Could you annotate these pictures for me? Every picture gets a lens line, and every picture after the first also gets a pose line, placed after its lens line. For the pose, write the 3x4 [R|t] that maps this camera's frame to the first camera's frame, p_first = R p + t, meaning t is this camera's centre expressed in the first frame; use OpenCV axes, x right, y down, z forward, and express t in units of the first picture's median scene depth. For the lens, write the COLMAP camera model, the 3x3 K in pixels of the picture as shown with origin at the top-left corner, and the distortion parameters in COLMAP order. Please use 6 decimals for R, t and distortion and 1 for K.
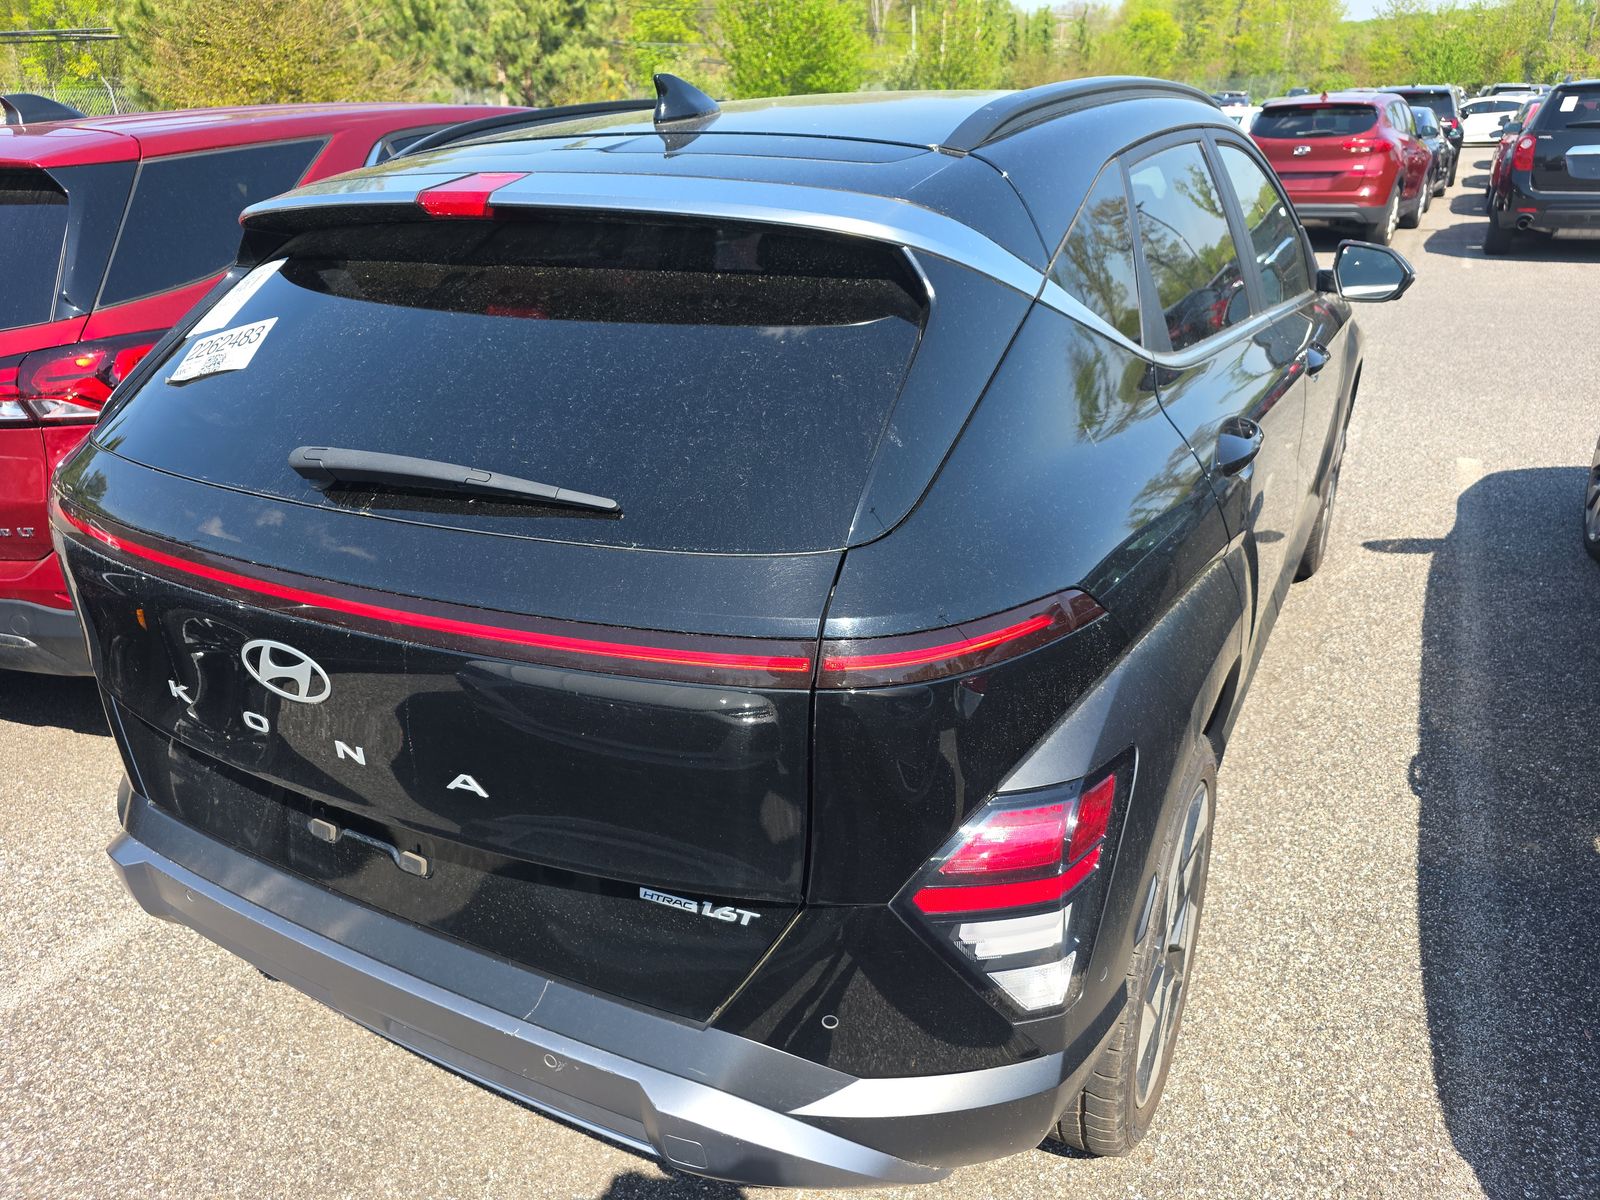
lens RADIAL K [[1141.4, 0, 800.0], [0, 1141.4, 600.0], [0, 0, 1]] dist [0.049128, -0.041730]
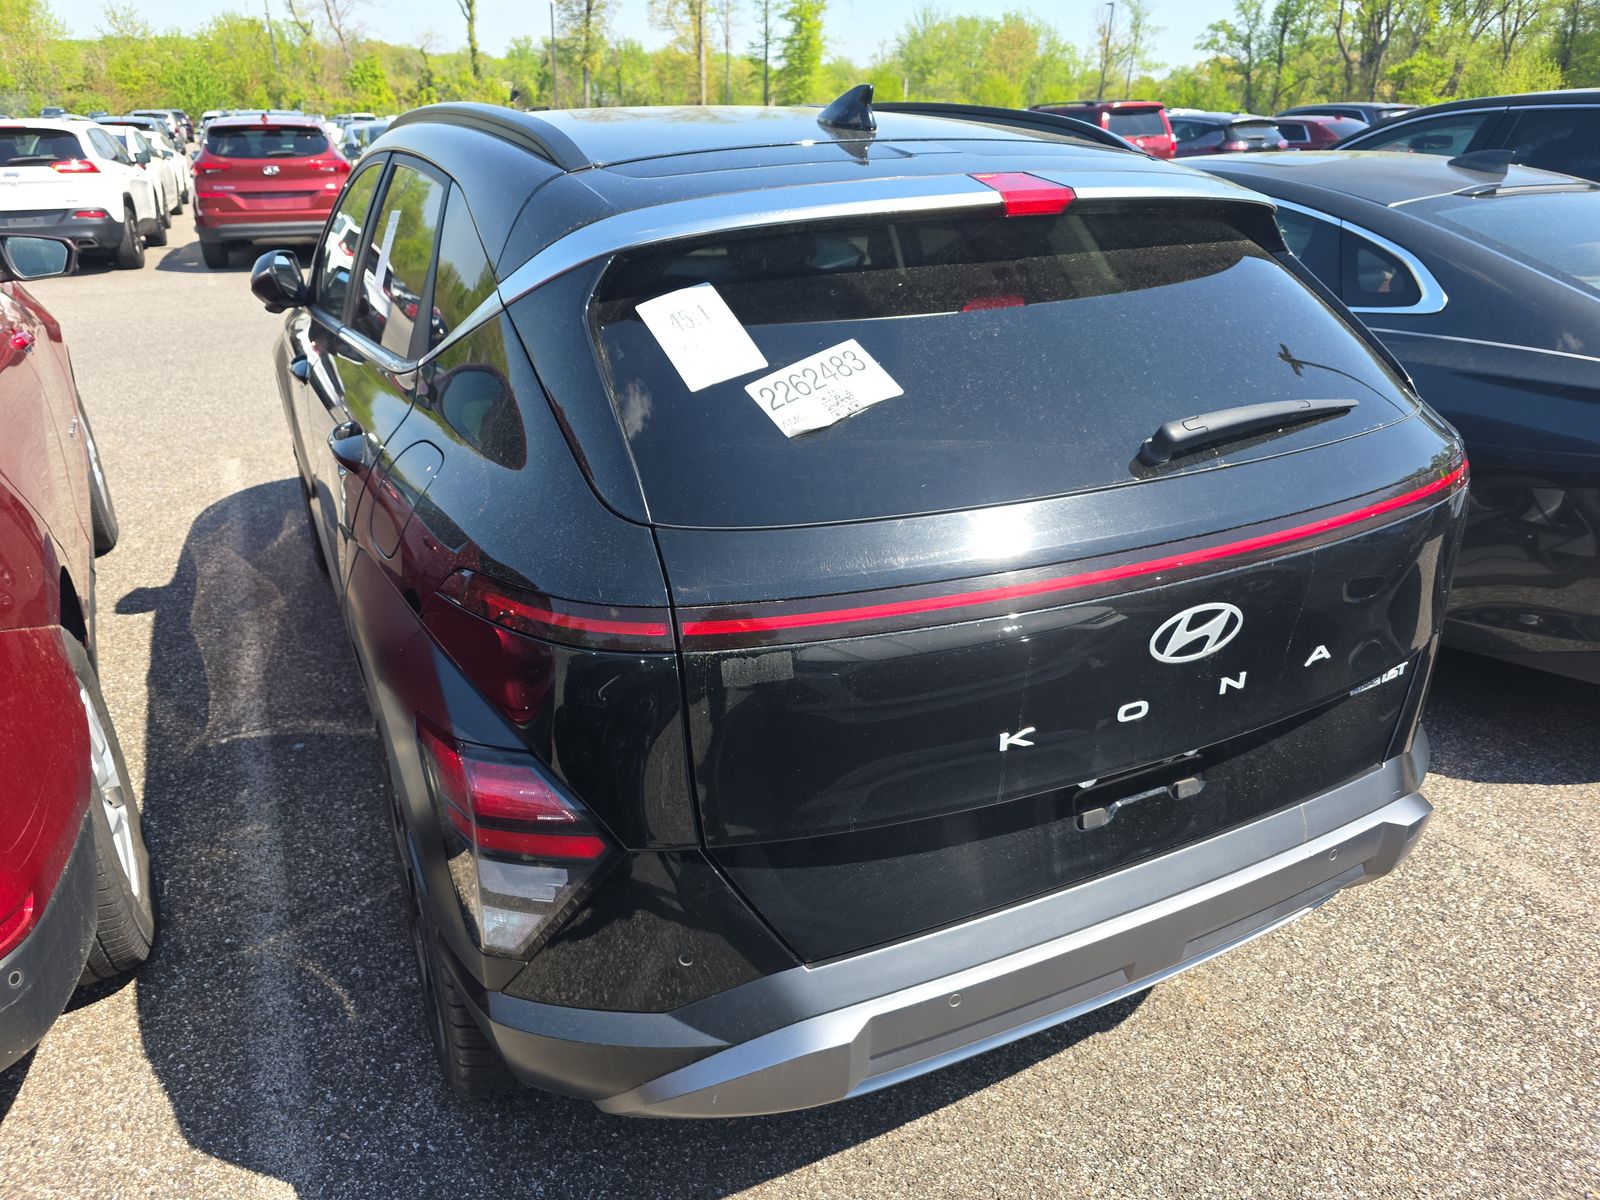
lens RADIAL K [[1146.0, 0, 800.7], [0, 1146.0, 578.9], [0, 0, 1]] dist [0.054400, -0.049073]
pose [[0.553121, -0.286854, 0.782159, -1.316004], [0.314342, 0.941317, 0.122931, -0.207416], [-0.771522, 0.177870, 0.610832, 0.556995]]
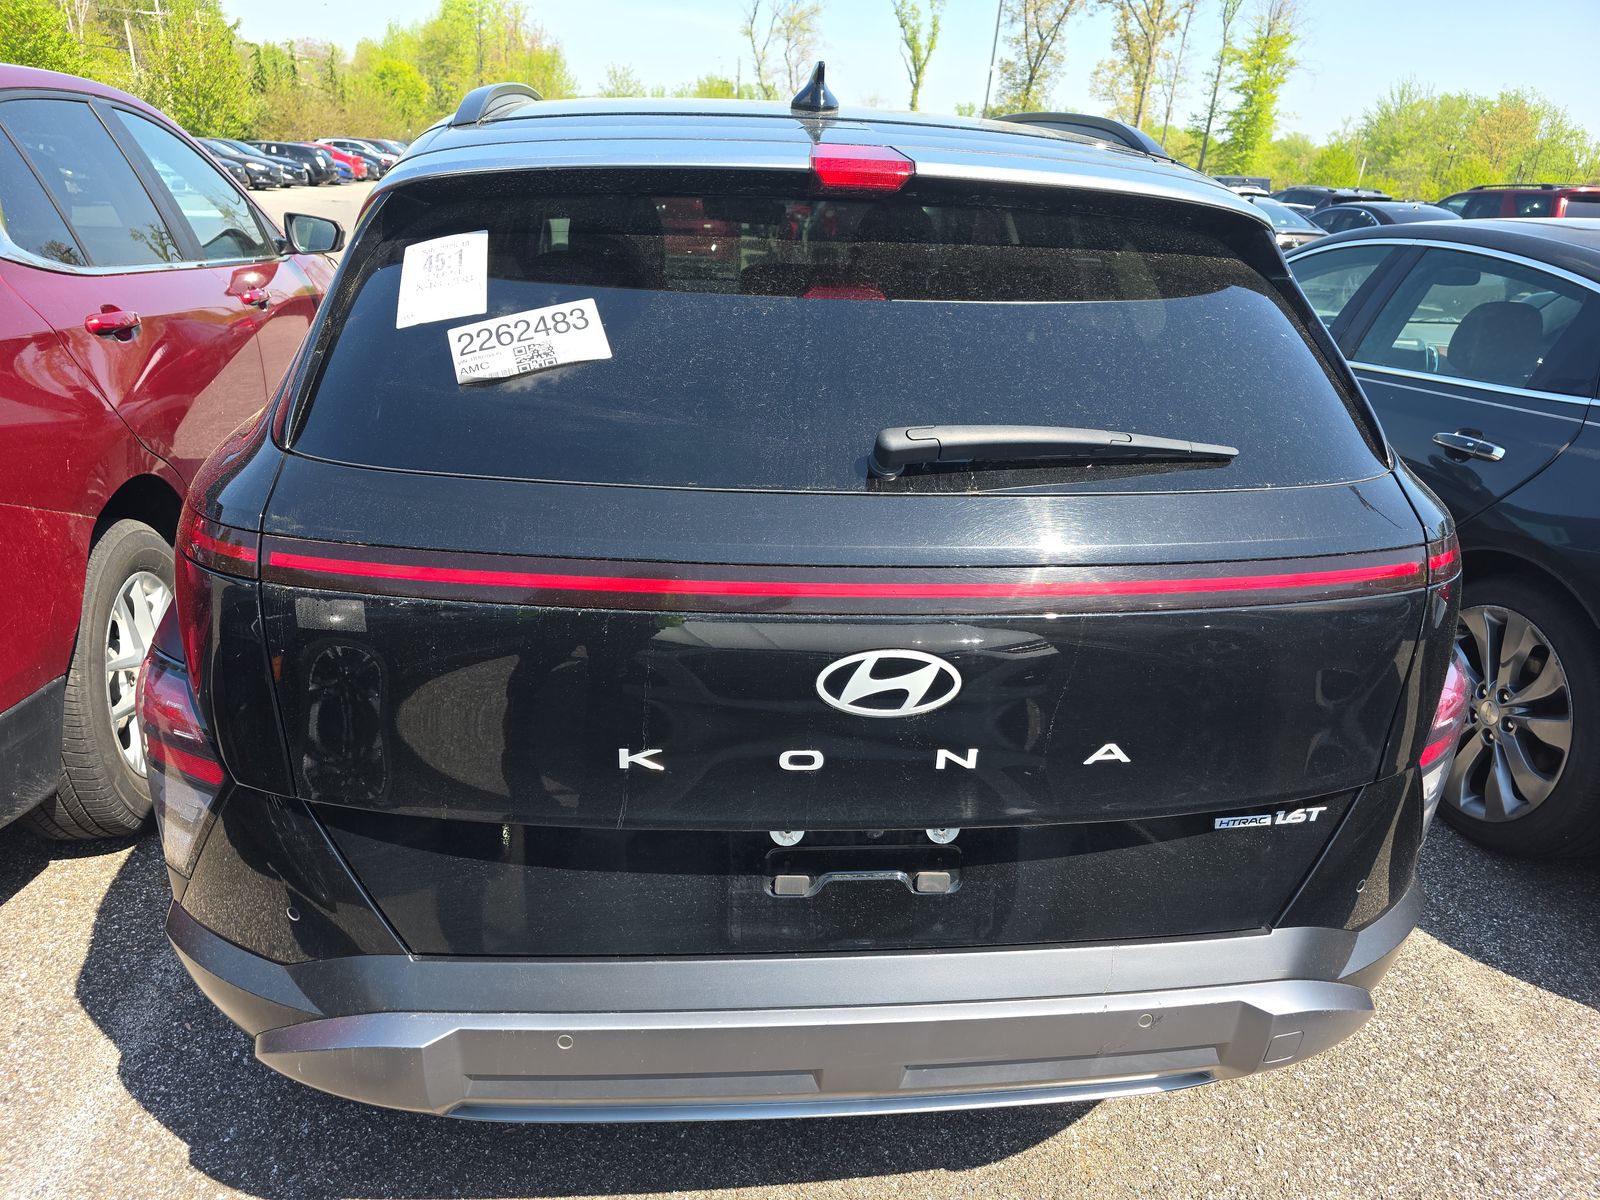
lens RADIAL K [[1141.4, 0, 800.0], [0, 1141.4, 600.0], [0, 0, 1]] dist [0.049128, -0.041730]
pose [[0.810963, -0.140281, 0.568032, -0.886352], [0.163016, 0.986563, 0.010909, -0.019698], [-0.561929, 0.083751, 0.822934, 0.280329]]
